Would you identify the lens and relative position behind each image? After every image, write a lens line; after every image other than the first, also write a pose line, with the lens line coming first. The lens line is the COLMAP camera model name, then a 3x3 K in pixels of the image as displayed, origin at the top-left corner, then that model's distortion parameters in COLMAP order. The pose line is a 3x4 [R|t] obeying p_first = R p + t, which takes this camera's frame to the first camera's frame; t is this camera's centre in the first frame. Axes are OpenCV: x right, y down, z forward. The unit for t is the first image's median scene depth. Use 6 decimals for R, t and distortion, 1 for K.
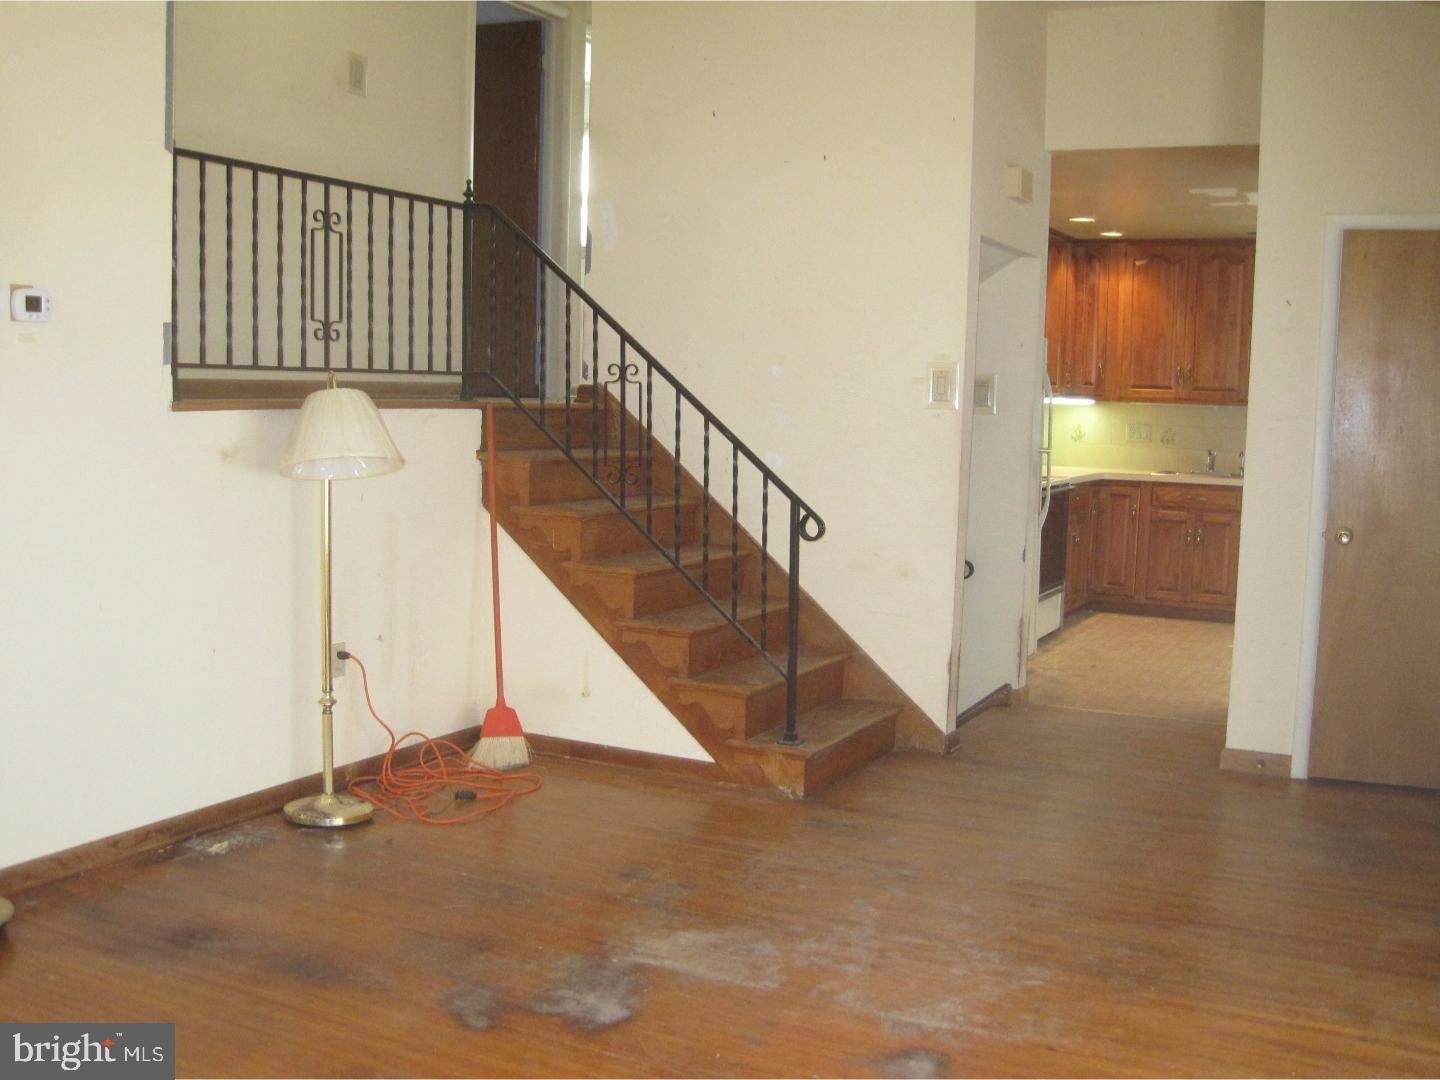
lens RADIAL K [[1477.6, 0, 720.8], [0, 1477.6, 541.5], [0, 0, 1]] dist [-0.149252, 0.000000]
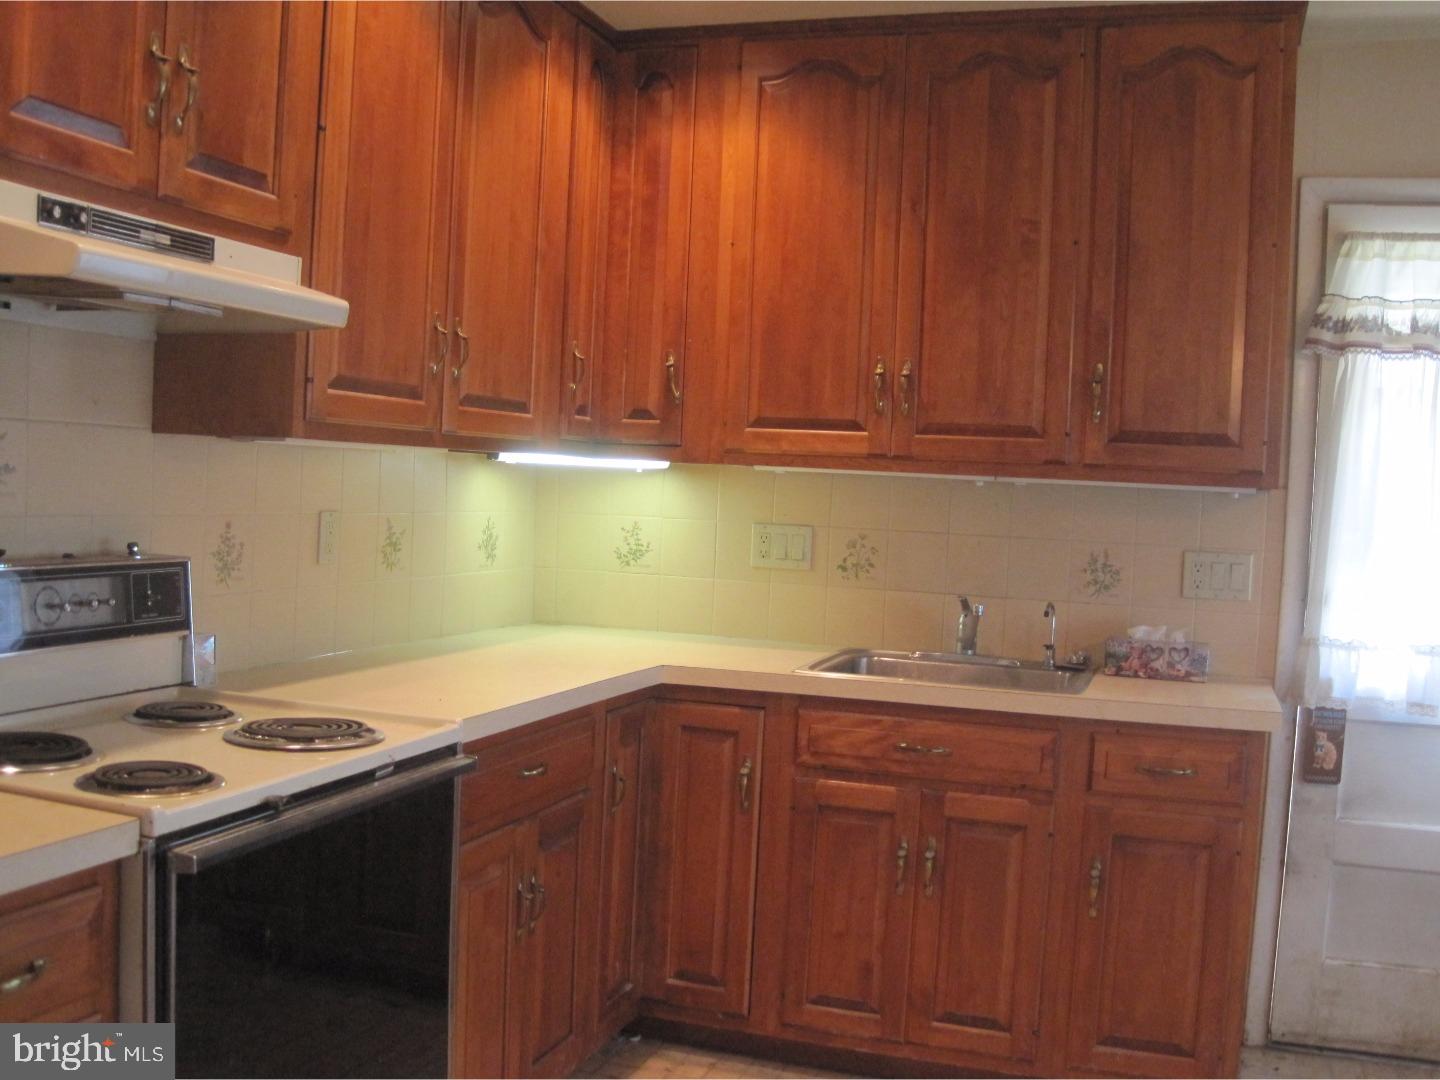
lens RADIAL K [[1477.6, 0, 718.3], [0, 1477.6, 540.6], [0, 0, 1]] dist [-0.149252, 0.000000]
pose [[0.987670, 0.012835, 0.156023, 0.218384], [-0.004513, 0.998553, -0.053579, -0.057438], [-0.156485, 0.052214, 0.986299, 0.645316]]
